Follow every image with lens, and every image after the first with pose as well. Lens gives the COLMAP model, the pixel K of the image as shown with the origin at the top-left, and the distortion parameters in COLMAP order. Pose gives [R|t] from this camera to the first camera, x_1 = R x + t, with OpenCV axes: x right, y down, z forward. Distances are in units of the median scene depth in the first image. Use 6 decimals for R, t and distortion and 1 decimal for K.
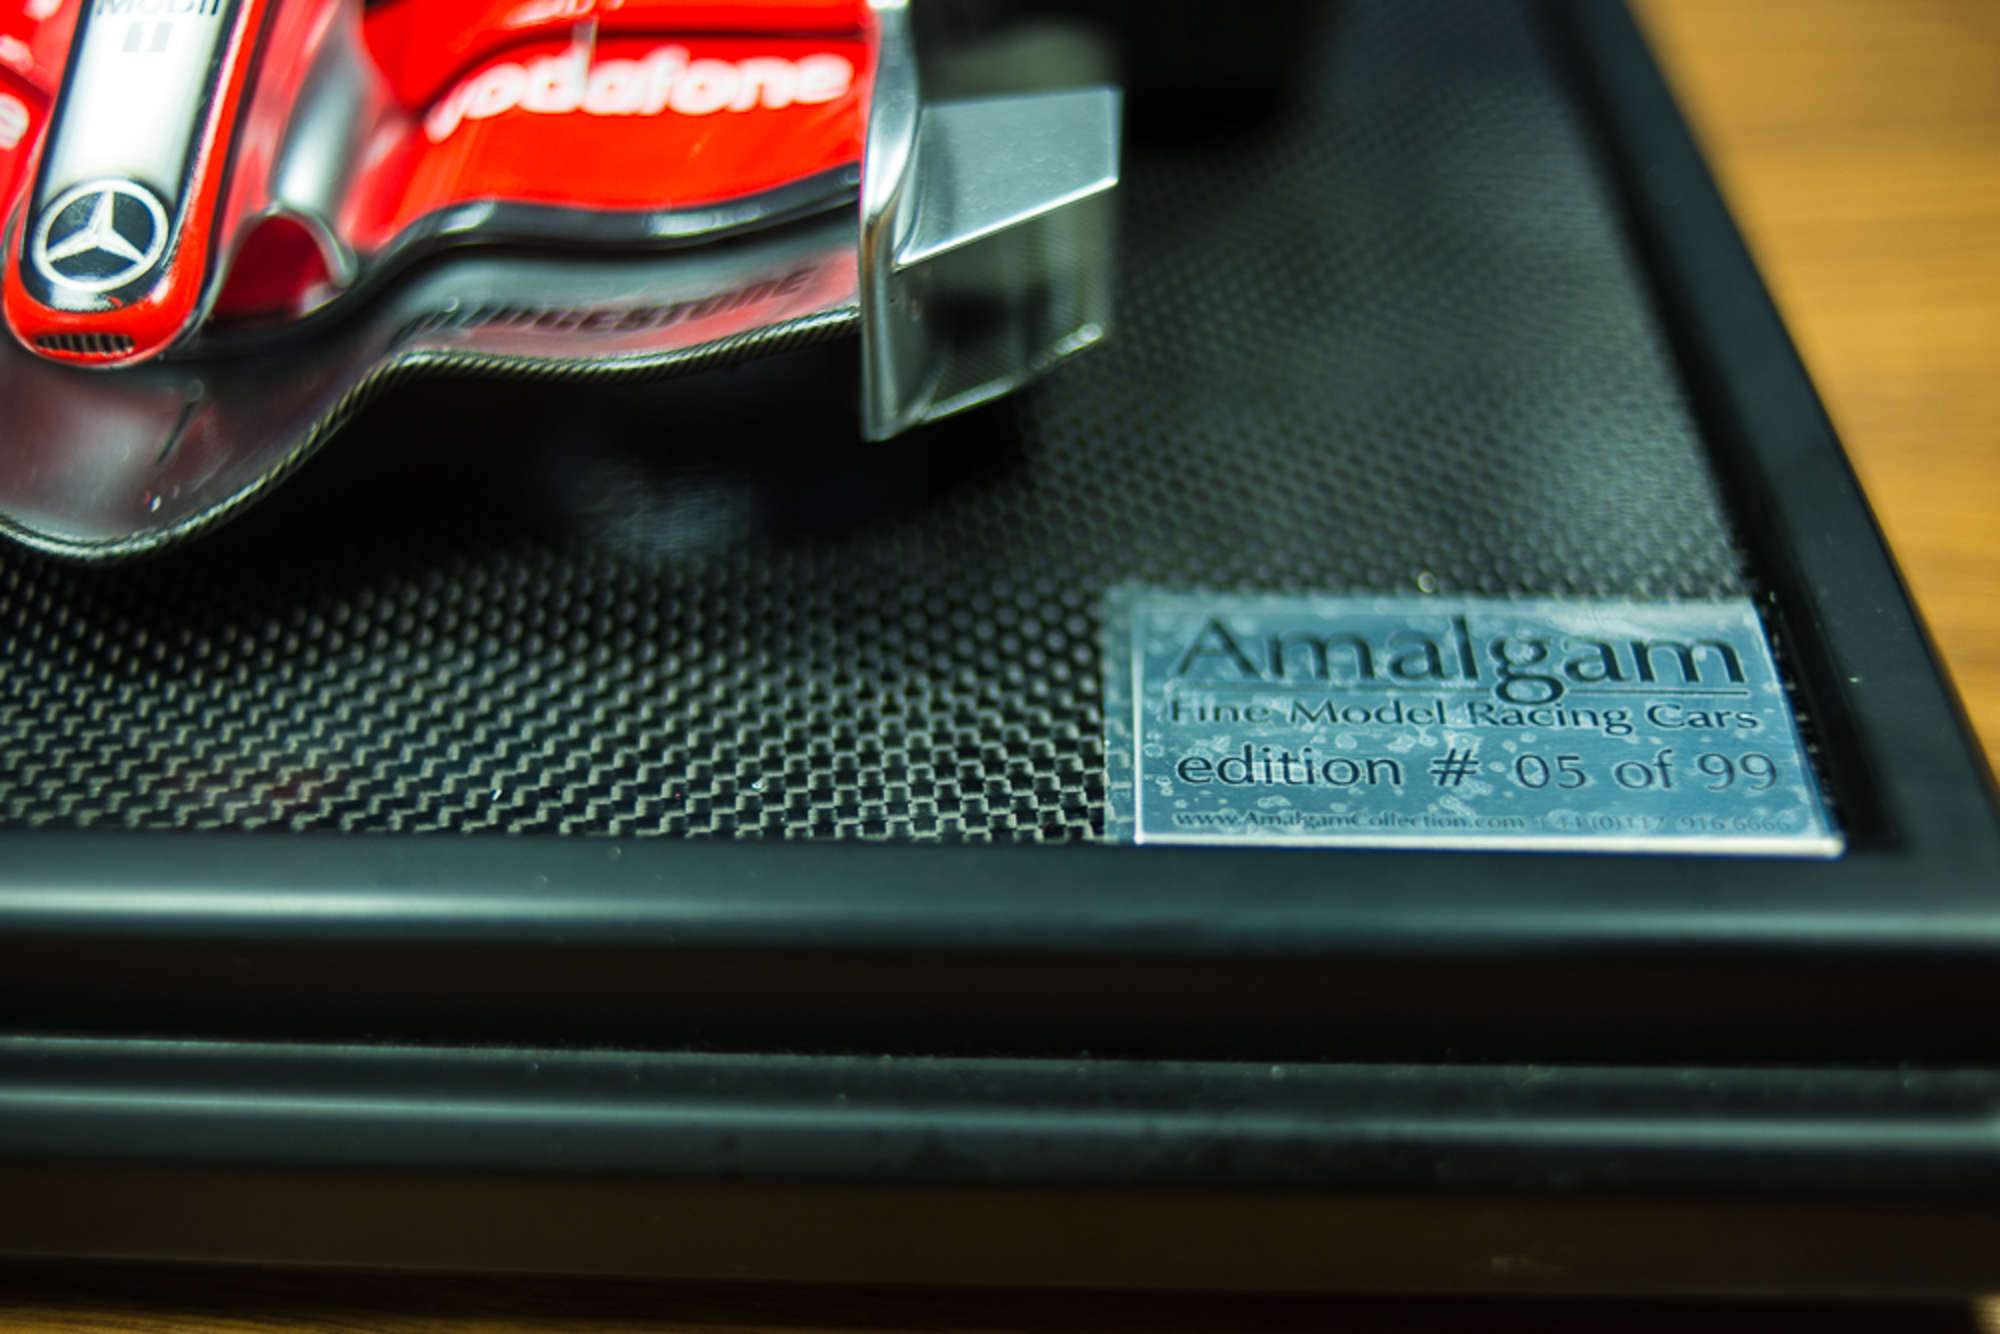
lens RADIAL K [[2231.6, 0, 1000.0], [0, 2231.6, 667.0], [0, 0, 1]] dist [-0.069216, -0.005267]
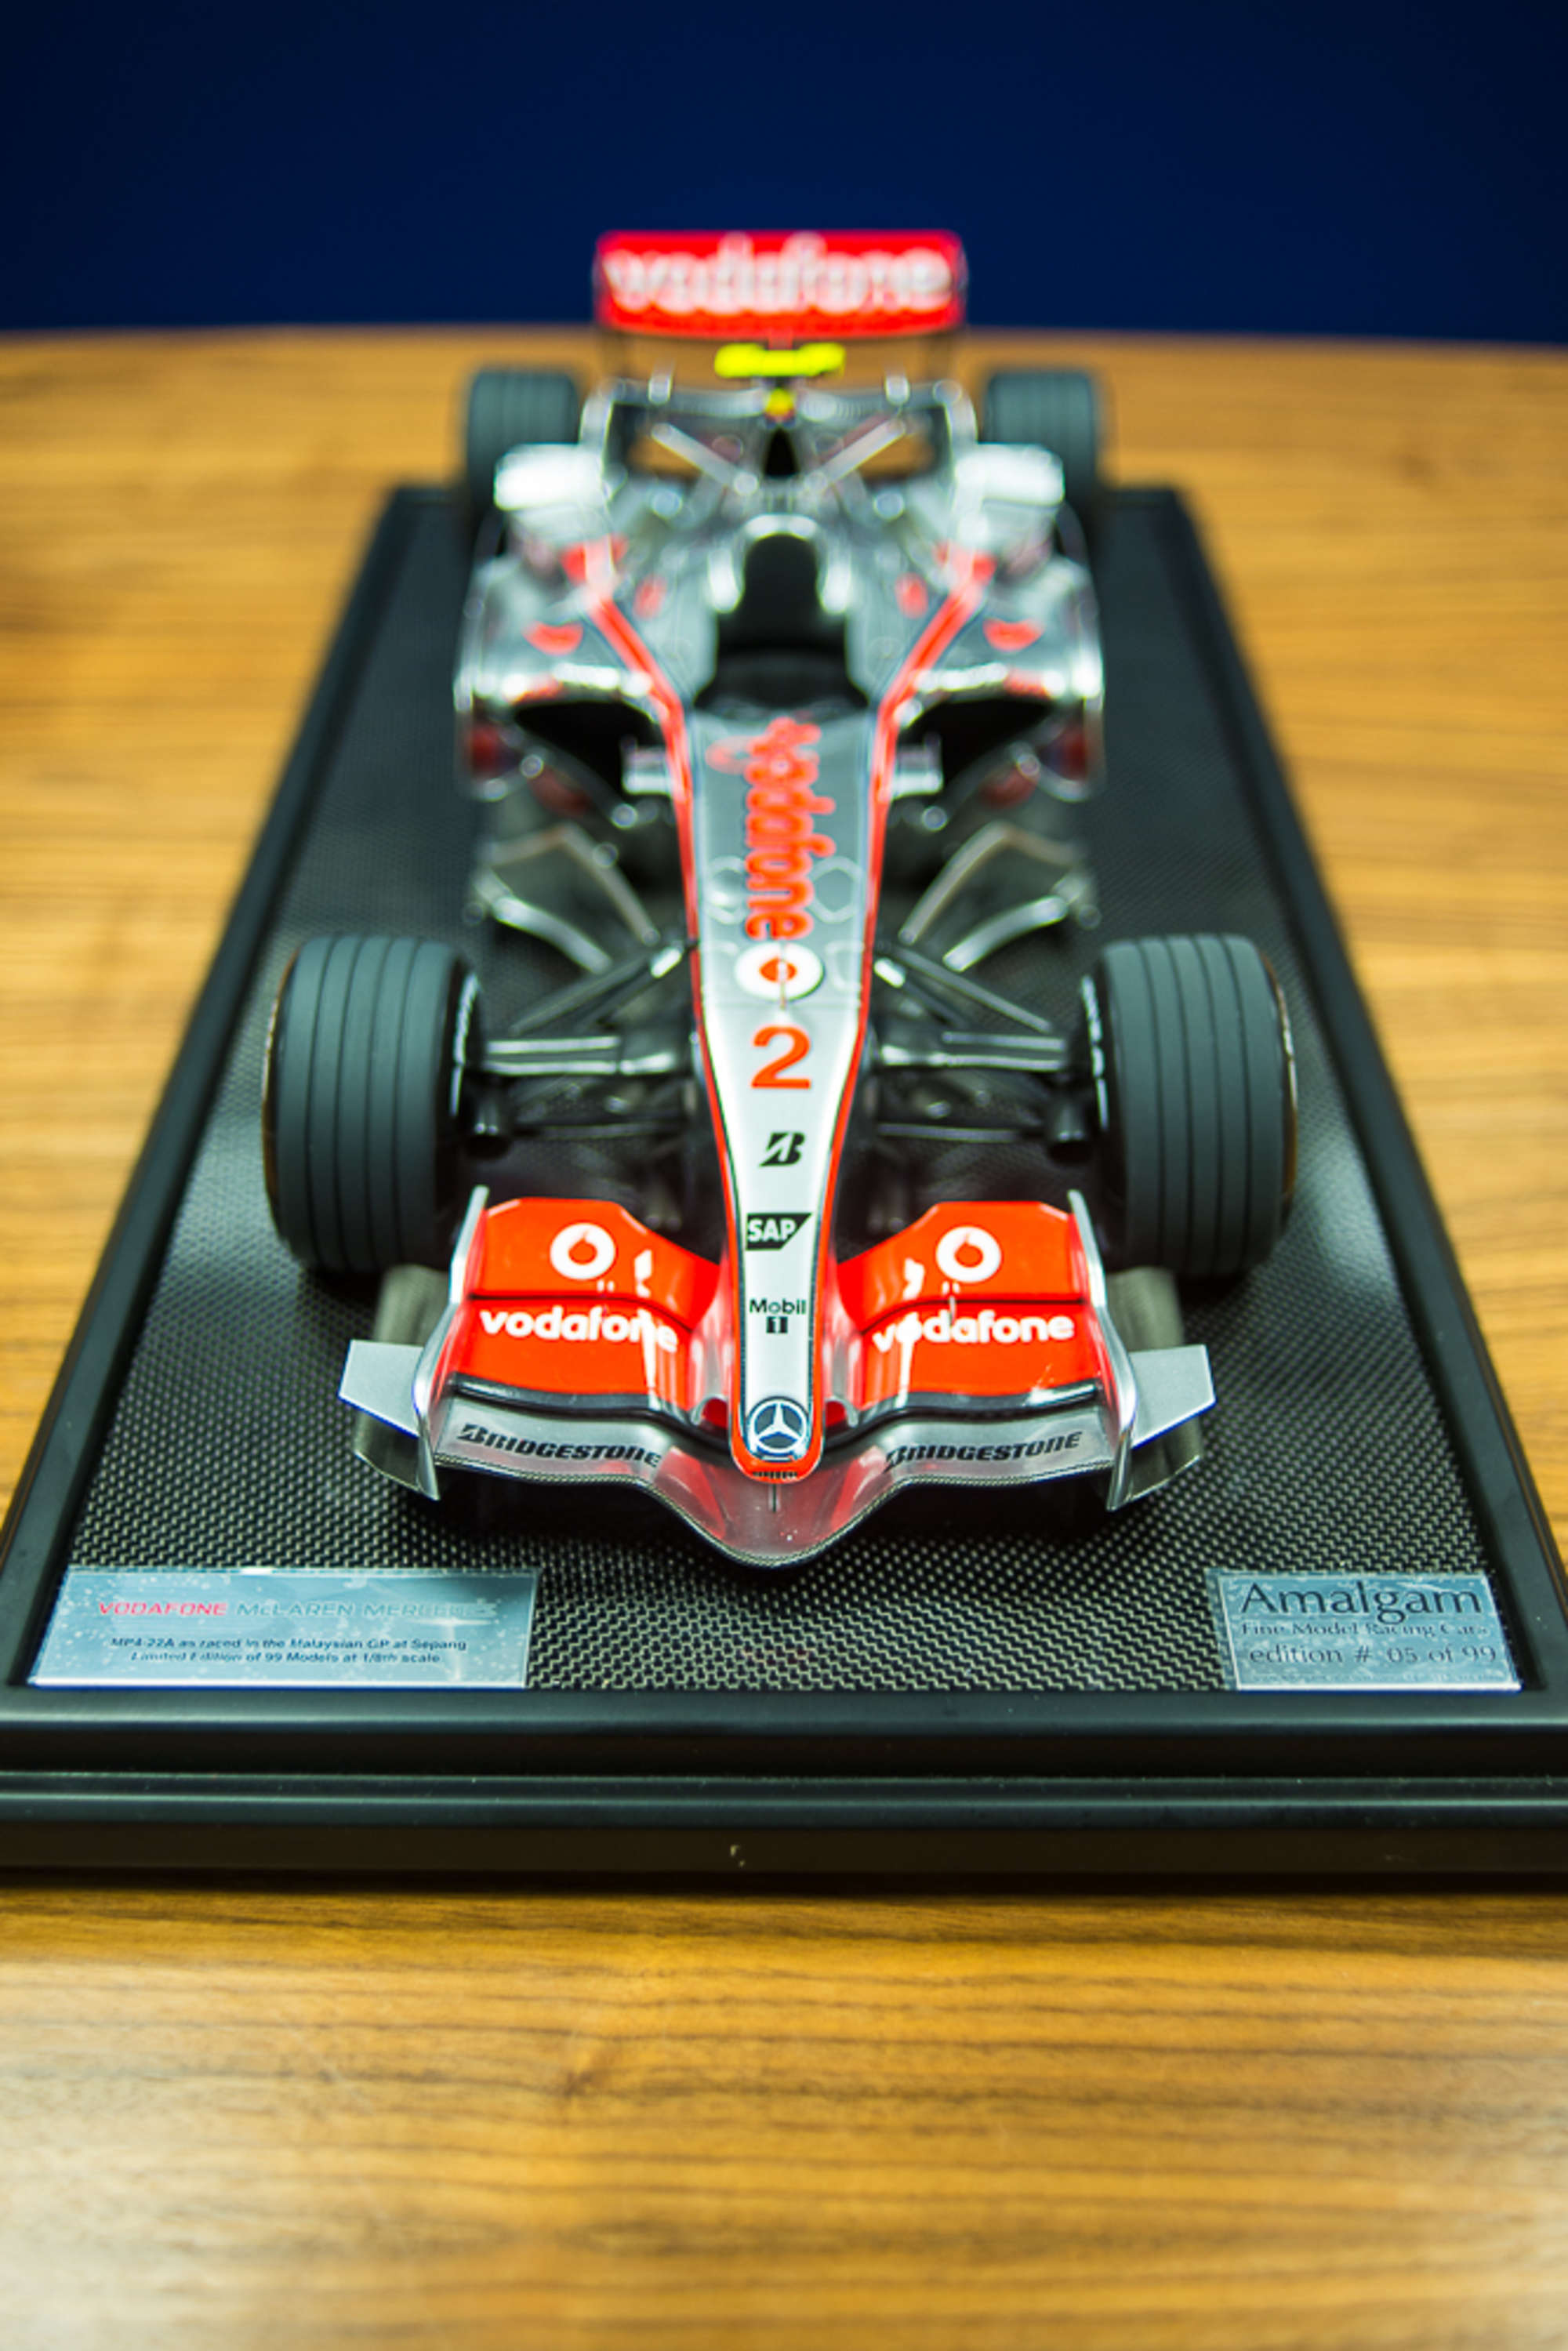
lens RADIAL K [[2462.7, 0, 783.2], [0, 2462.7, 1107.8], [0, 0, 1]] dist [-0.069372, 0.002097]
pose [[0.999571, -0.002980, 0.029129, -0.483597], [0.005676, 0.995660, -0.092892, -0.291480], [-0.028726, 0.093018, 0.995250, -1.624997]]
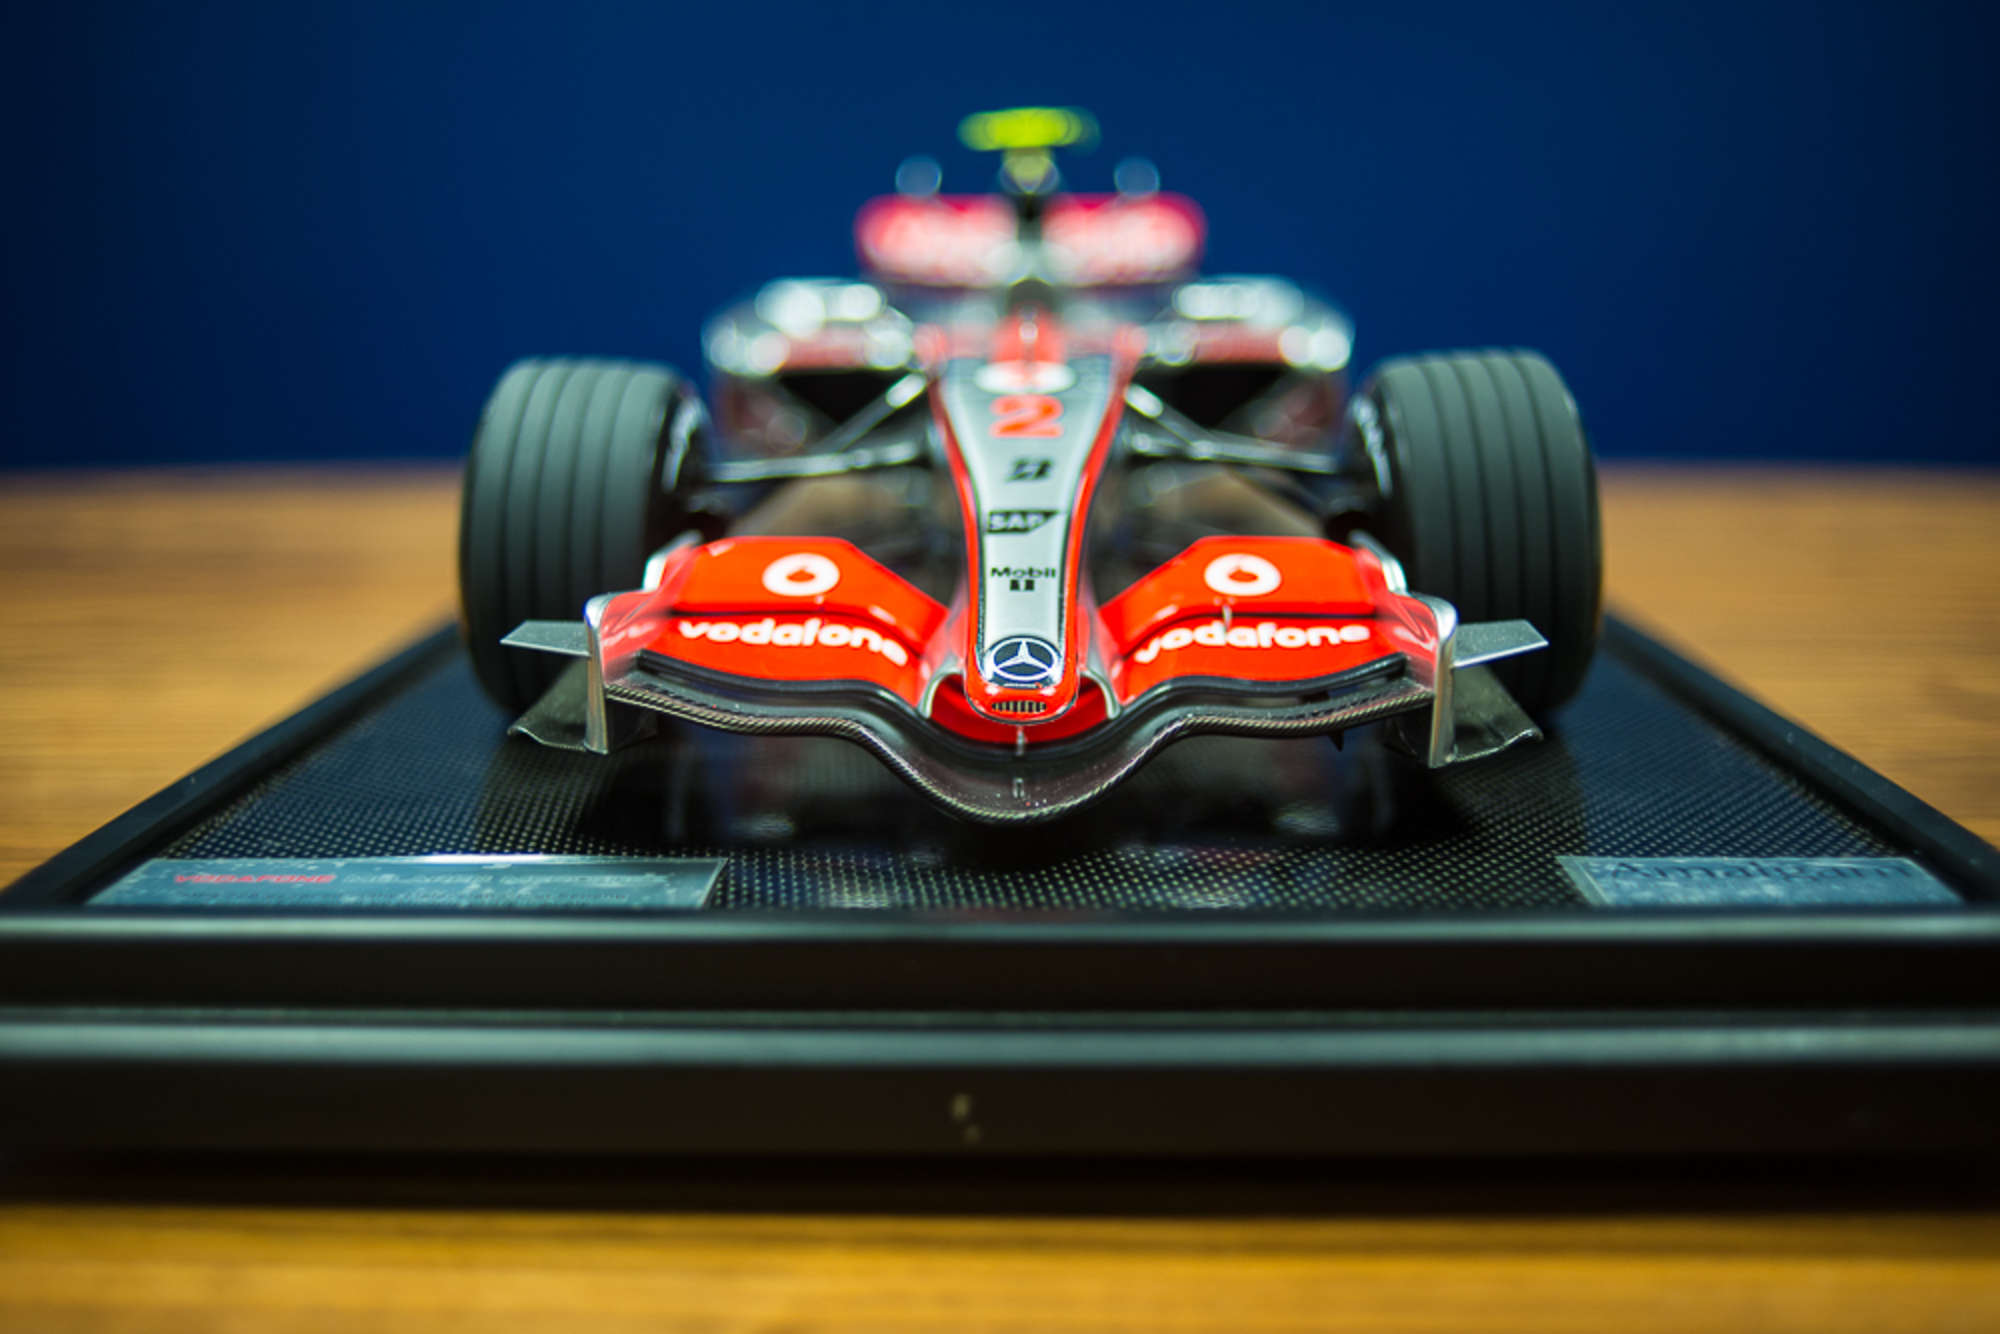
lens RADIAL K [[2094.9, 0, 970.5], [0, 2094.9, 668.0], [0, 0, 1]] dist [-0.069372, 0.002097]
pose [[0.999972, 0.006392, -0.003844, -0.452796], [-0.007449, 0.882760, -0.469766, 0.673347], [0.000390, 0.469781, 0.882783, -0.614734]]
